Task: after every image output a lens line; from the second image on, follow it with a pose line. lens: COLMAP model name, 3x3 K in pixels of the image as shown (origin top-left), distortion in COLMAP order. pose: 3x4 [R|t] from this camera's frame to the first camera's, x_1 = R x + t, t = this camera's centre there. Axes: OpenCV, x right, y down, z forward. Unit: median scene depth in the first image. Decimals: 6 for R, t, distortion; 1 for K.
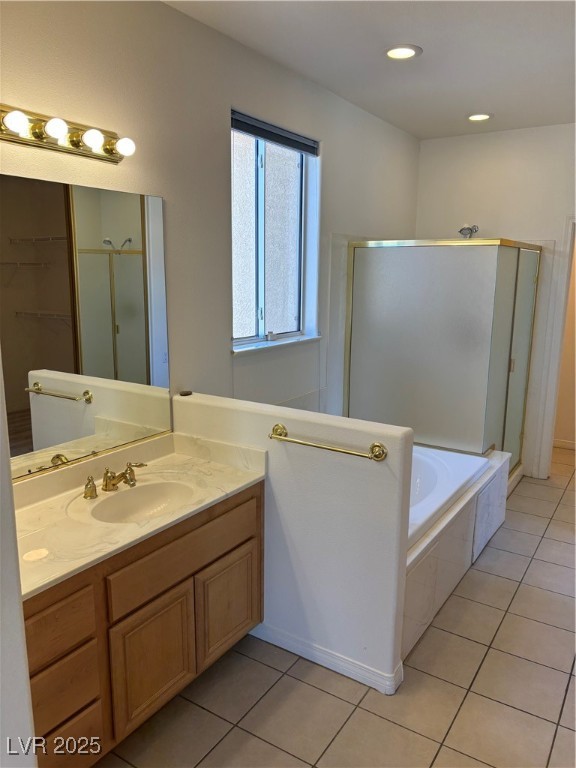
lens RADIAL K [[578.8, 0, 287.3], [0, 578.8, 383.6], [0, 0, 1]] dist [0.036872, -0.024663]
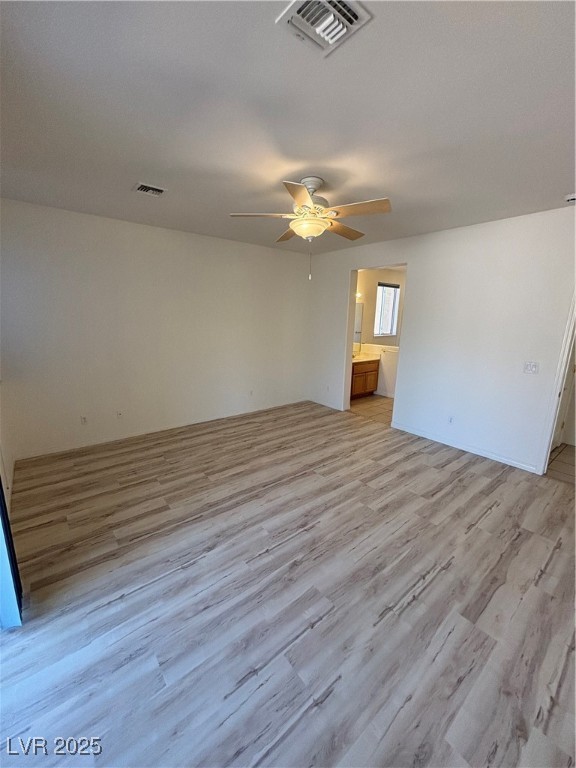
lens RADIAL K [[309.2, 0, 289.9], [0, 309.2, 380.0], [0, 0, 1]] dist [0.002834, 0.000878]
pose [[0.948882, 0.073683, -0.306909, 0.044883], [-0.073081, 0.997235, 0.013468, 0.291229], [0.307053, 0.009650, 0.951643, -1.414877]]
